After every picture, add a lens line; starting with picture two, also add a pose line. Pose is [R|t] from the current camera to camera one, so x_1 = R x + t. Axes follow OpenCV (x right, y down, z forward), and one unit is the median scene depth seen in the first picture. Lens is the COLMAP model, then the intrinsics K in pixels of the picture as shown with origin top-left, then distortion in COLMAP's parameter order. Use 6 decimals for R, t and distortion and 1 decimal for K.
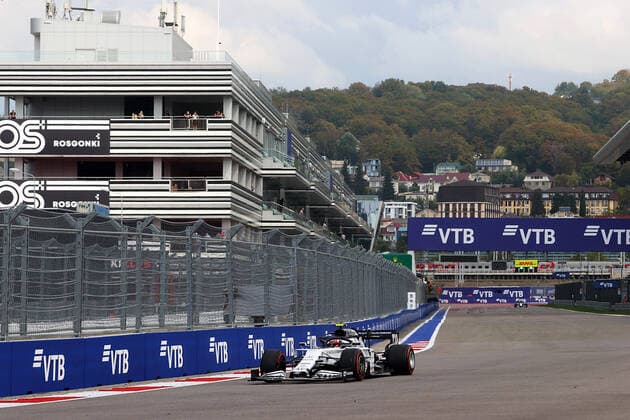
lens RADIAL K [[3280.4, 0, 315.0], [0, 3280.4, 210.0], [0, 0, 1]] dist [0.946437, -5.446237]
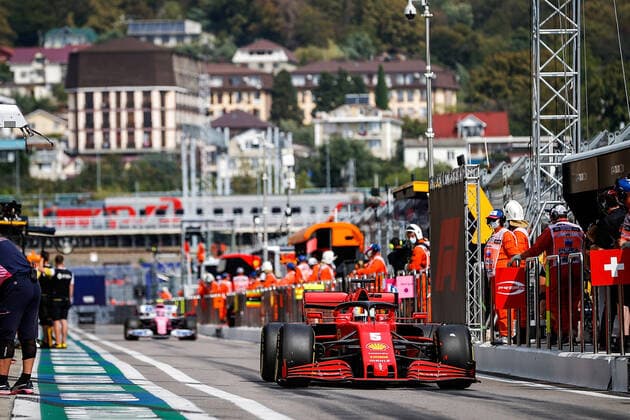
lens RADIAL K [[4475.9, 0, 315.0], [0, 4475.9, 210.0], [0, 0, 1]] dist [1.715656, -31.205394]
pose [[0.993872, -0.005685, 0.110392, 0.003201], [0.005329, 0.999980, 0.003520, 0.010678], [-0.110410, -0.002910, 0.993882, 0.353473]]
